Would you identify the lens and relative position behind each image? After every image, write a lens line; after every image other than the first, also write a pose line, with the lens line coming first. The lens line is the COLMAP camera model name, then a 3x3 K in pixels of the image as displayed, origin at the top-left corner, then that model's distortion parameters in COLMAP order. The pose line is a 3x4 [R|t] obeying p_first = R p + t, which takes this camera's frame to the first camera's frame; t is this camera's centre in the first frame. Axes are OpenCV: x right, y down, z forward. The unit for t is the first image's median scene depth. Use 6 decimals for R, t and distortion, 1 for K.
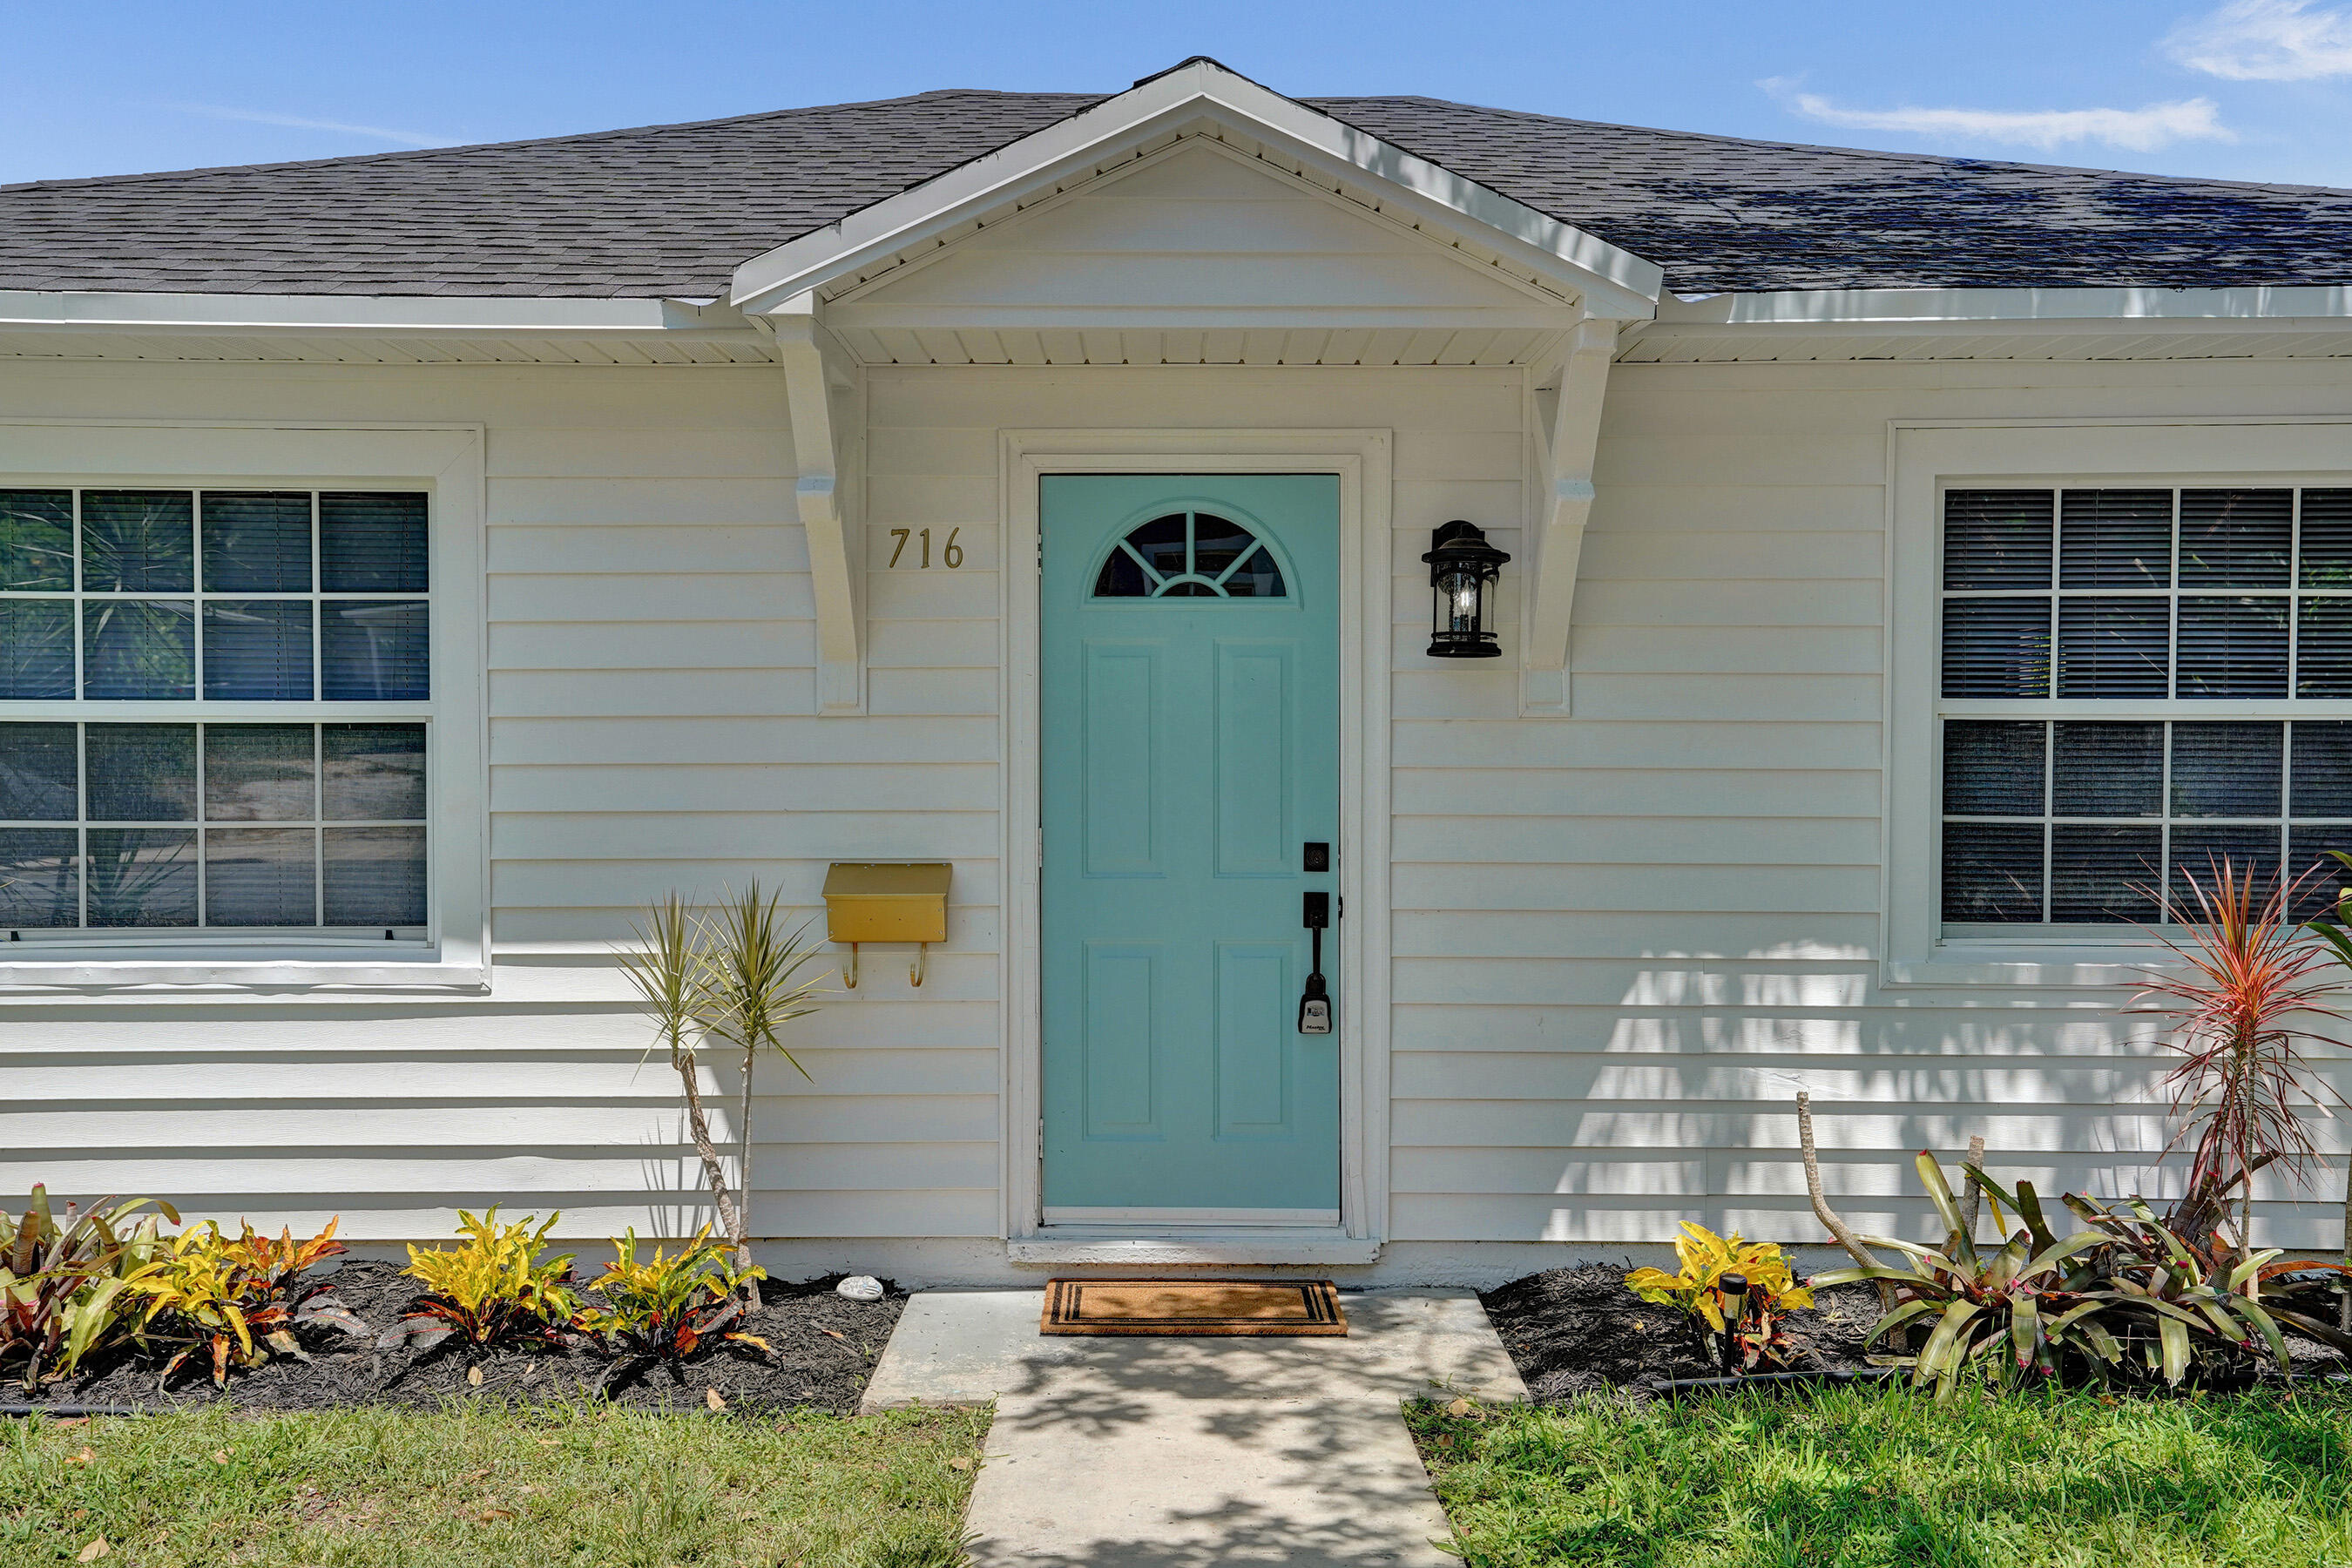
lens RADIAL K [[2107.7, 0, 1163.4], [0, 2107.7, 792.1], [0, 0, 1]] dist [0.023200, 0.004686]
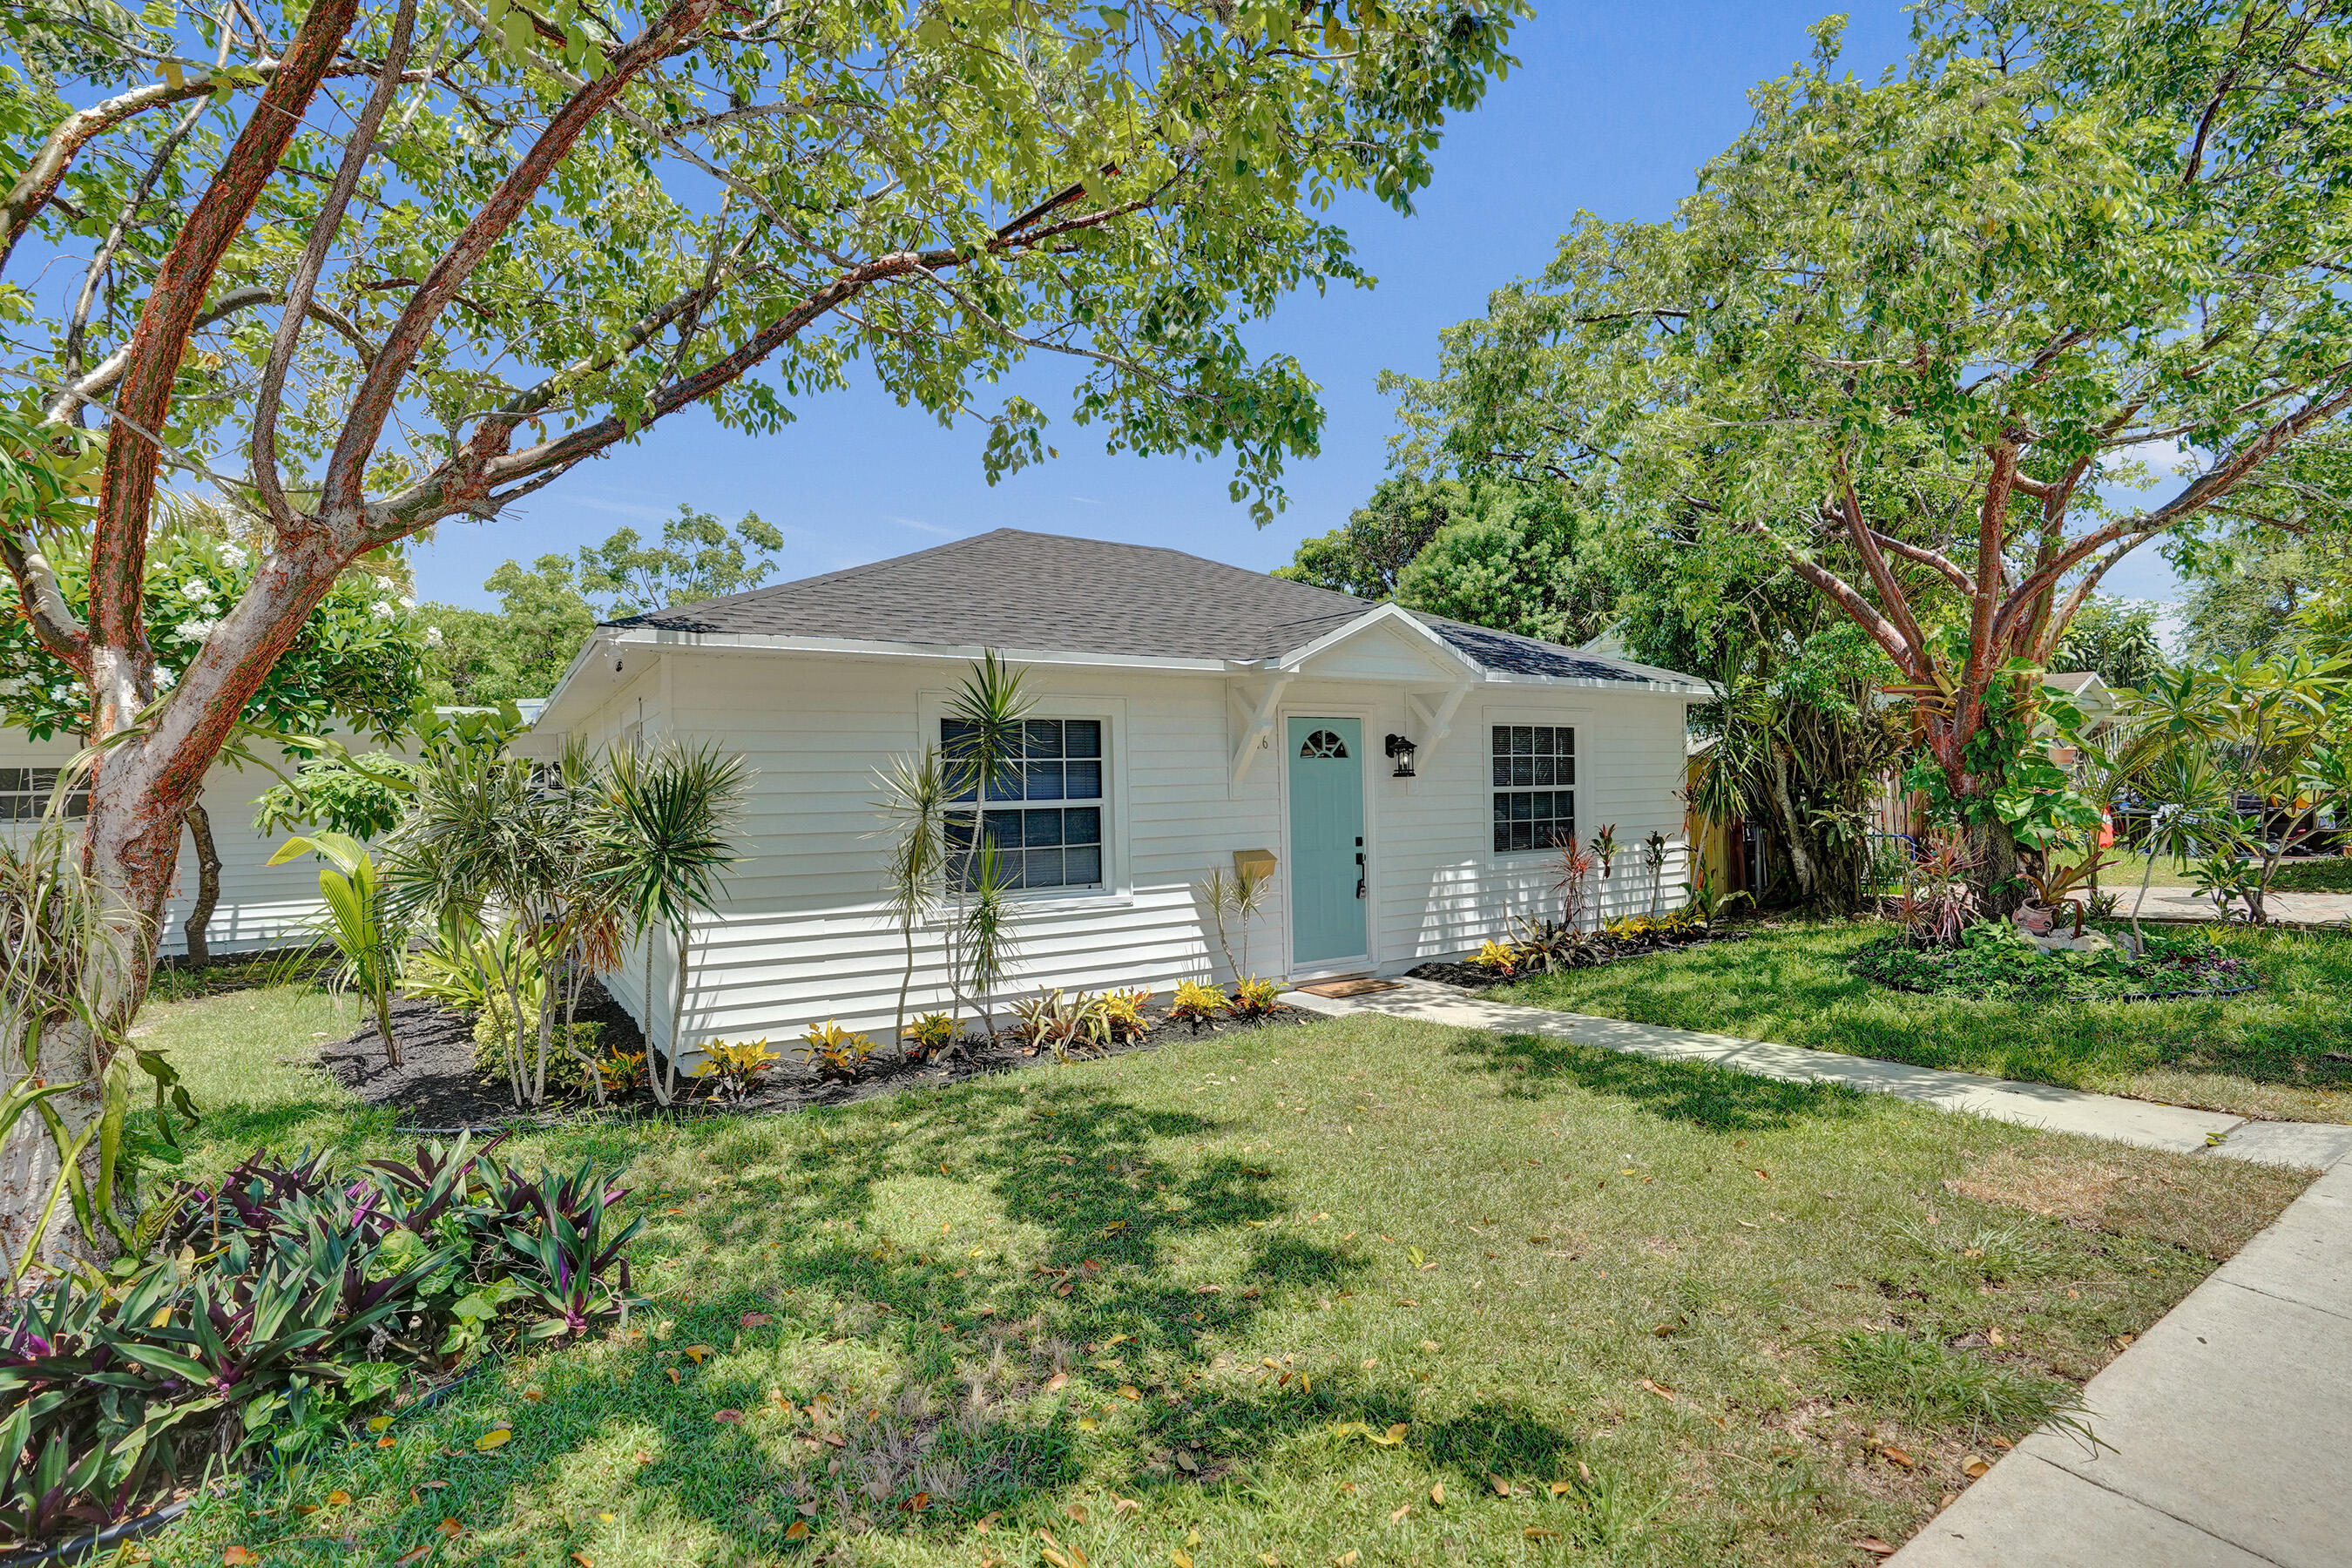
lens RADIAL K [[1136.0, 0, 1162.3], [0, 1136.0, 777.6], [0, 0, 1]] dist [-0.002863, -0.000072]
pose [[0.842655, -0.014682, 0.538254, -1.080503], [0.032472, 0.999194, -0.023580, -0.033580], [-0.537474, 0.037348, 0.842453, -0.257679]]
